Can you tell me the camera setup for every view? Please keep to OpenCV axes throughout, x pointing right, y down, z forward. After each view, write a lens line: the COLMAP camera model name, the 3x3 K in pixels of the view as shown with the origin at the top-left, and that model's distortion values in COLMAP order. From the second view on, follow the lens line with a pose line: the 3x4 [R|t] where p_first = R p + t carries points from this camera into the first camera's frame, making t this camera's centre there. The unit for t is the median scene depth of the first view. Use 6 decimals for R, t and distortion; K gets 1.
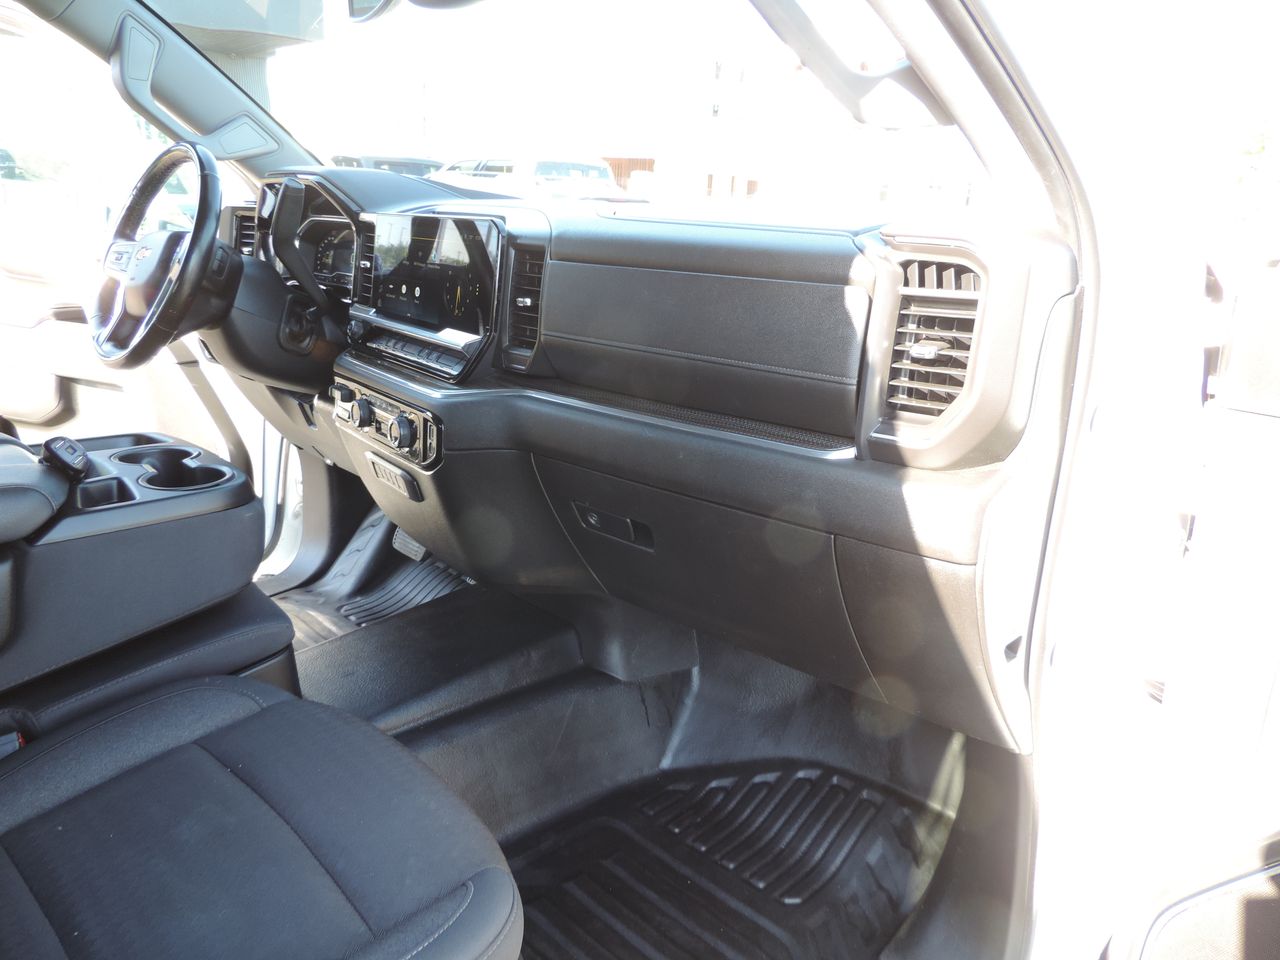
lens RADIAL K [[903.7, 0, 640.0], [0, 903.7, 480.0], [0, 0, 1]] dist [-0.021659, 0.000120]
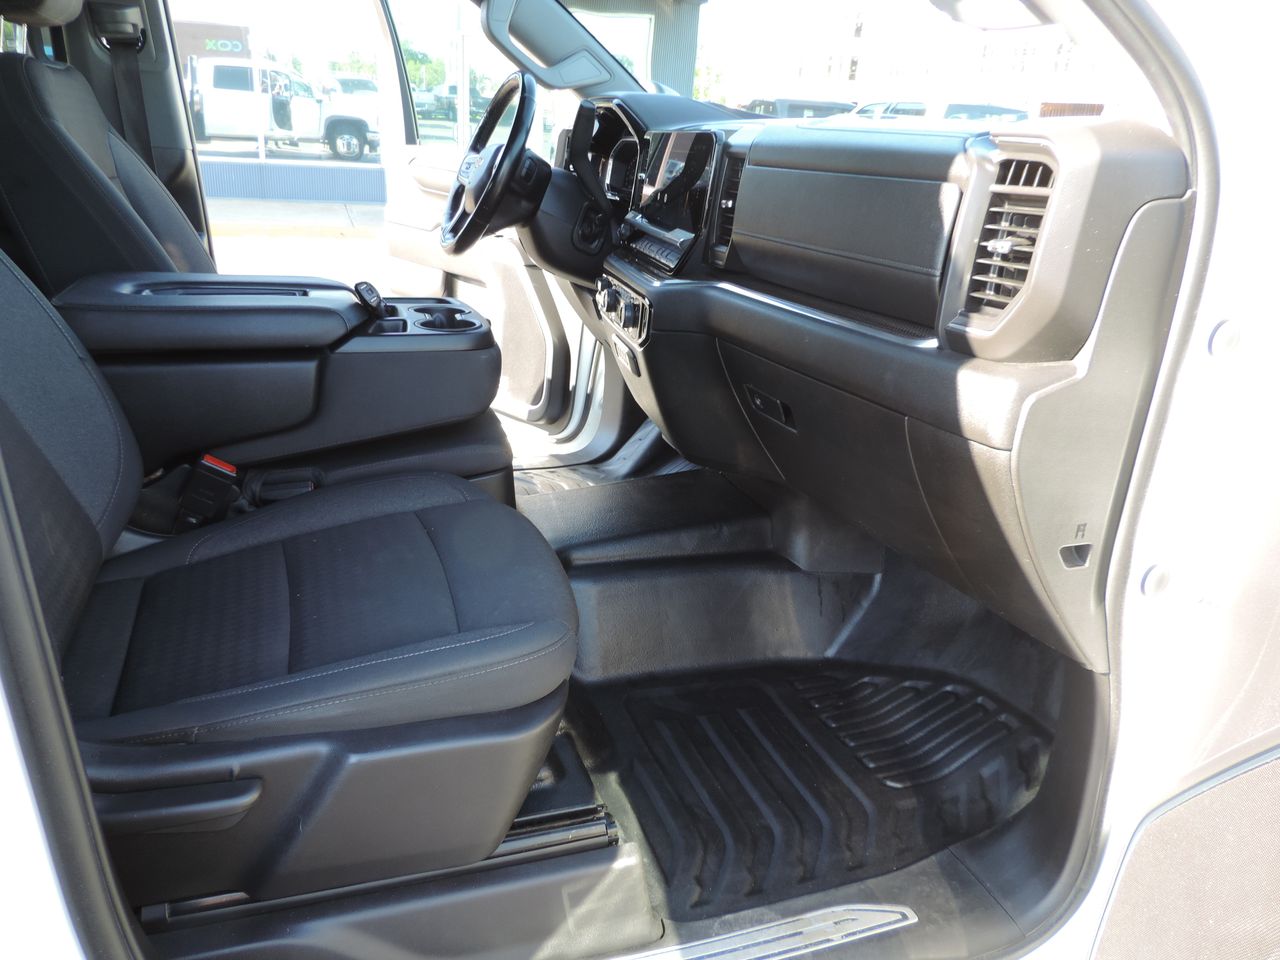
lens RADIAL K [[903.7, 0, 640.0], [0, 903.7, 480.0], [0, 0, 1]] dist [-0.021659, 0.000120]
pose [[0.907986, 0.156486, -0.388681, 0.254694], [-0.135352, 0.987451, 0.081364, 0.065449], [0.396536, -0.021269, 0.917773, -0.090701]]
